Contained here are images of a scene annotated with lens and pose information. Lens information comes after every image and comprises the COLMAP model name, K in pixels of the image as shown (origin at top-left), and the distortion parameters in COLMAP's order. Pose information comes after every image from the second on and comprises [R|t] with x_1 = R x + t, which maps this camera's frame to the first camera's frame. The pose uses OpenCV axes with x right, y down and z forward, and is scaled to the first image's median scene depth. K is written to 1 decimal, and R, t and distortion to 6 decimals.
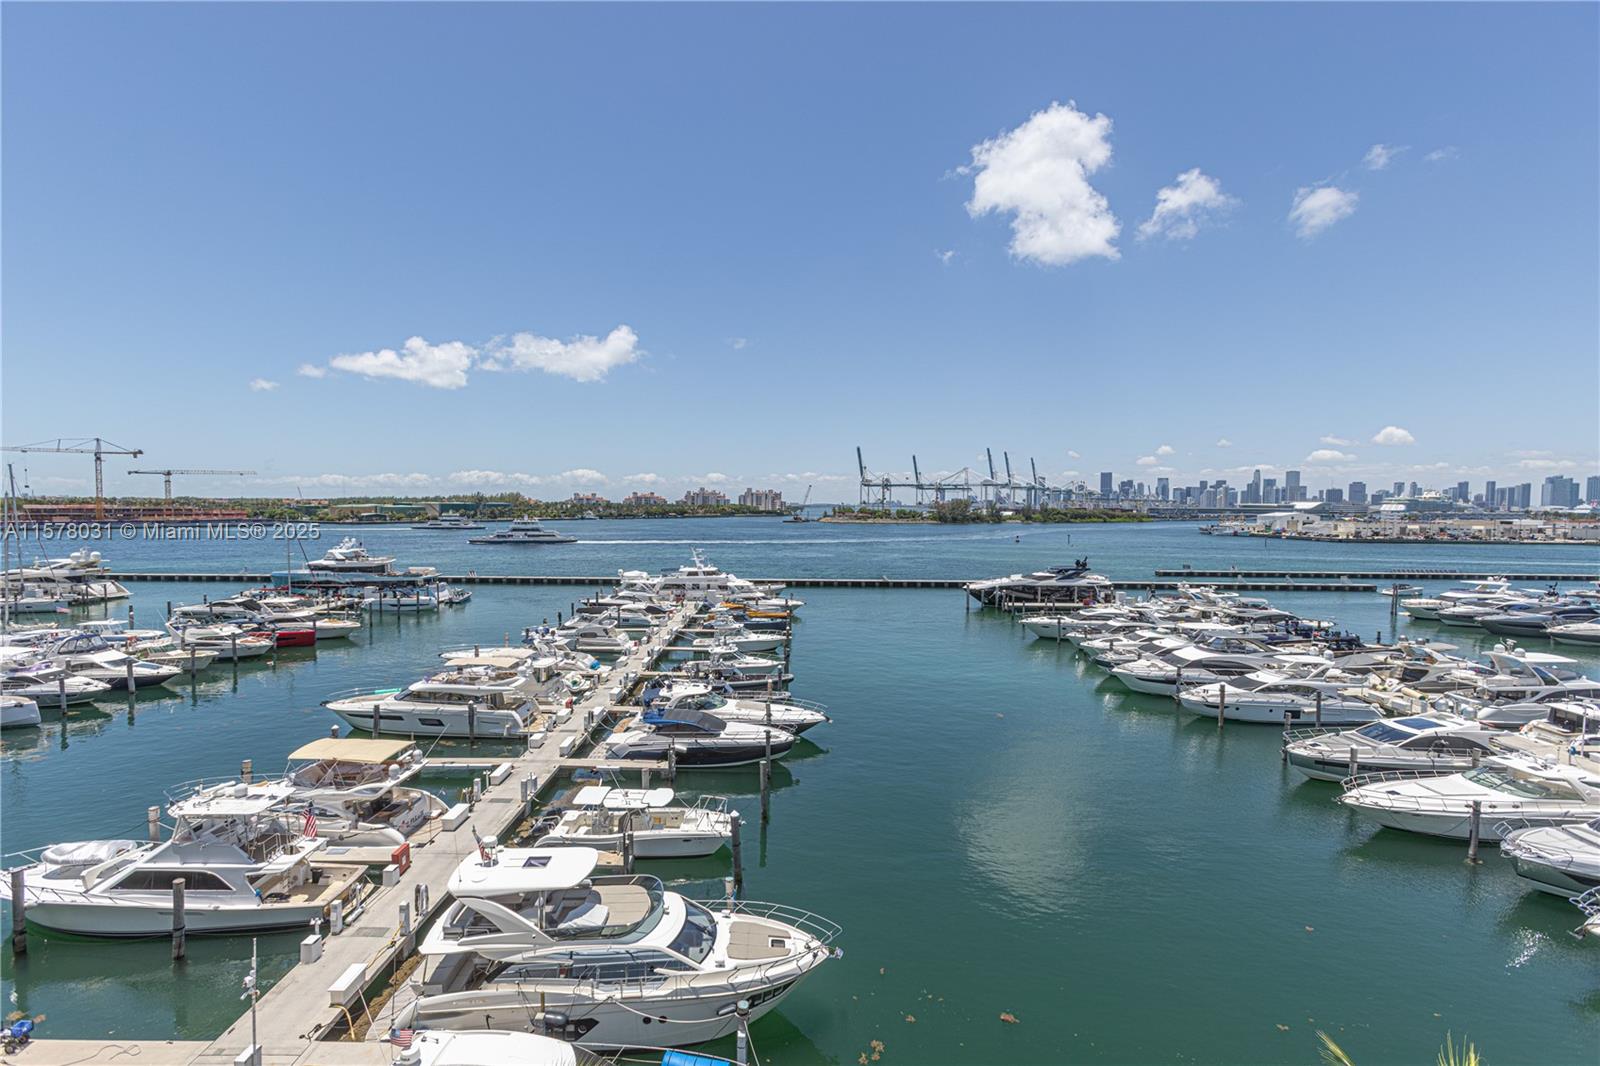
lens RADIAL K [[759.6, 0, 800.0], [0, 759.6, 533.0], [0, 0, 1]] dist [-0.038908, 0.038053]
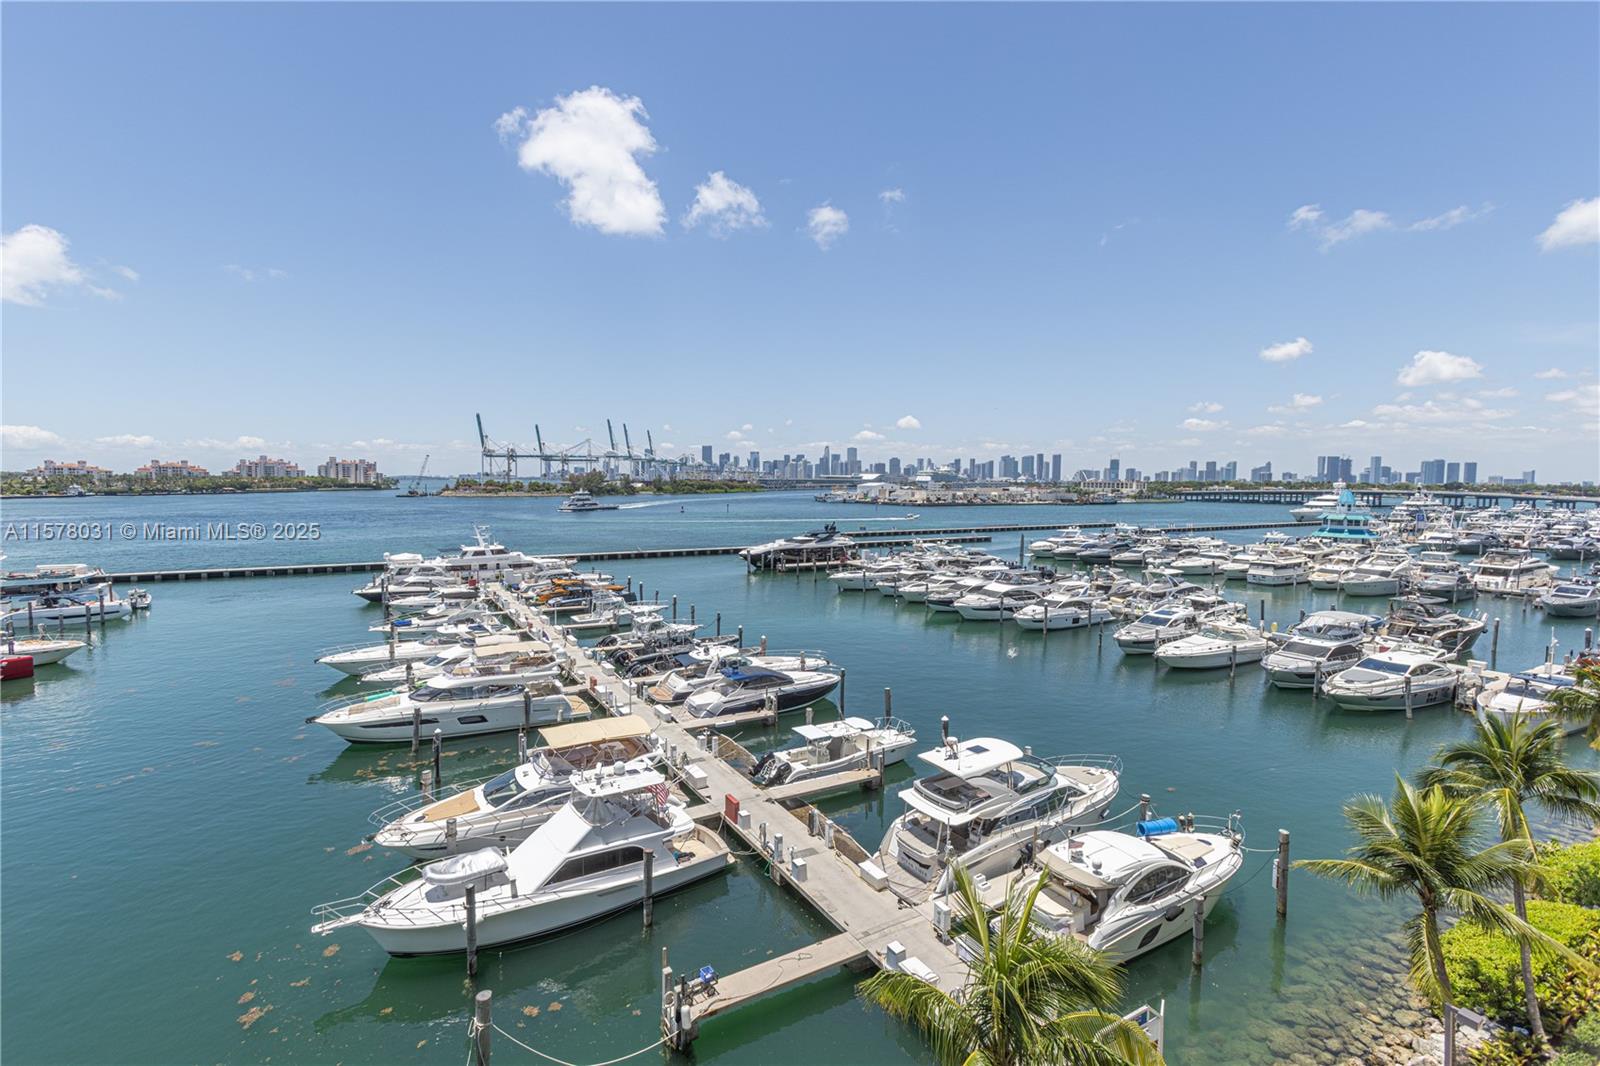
lens RADIAL K [[780.9, 0, 799.2], [0, 780.9, 498.2], [0, 0, 1]] dist [-0.031316, 0.000564]
pose [[0.847364, -0.015167, 0.530796, -0.144202], [0.019763, 0.999800, -0.002981, -0.001163], [-0.530645, 0.013016, 0.847494, -0.000665]]
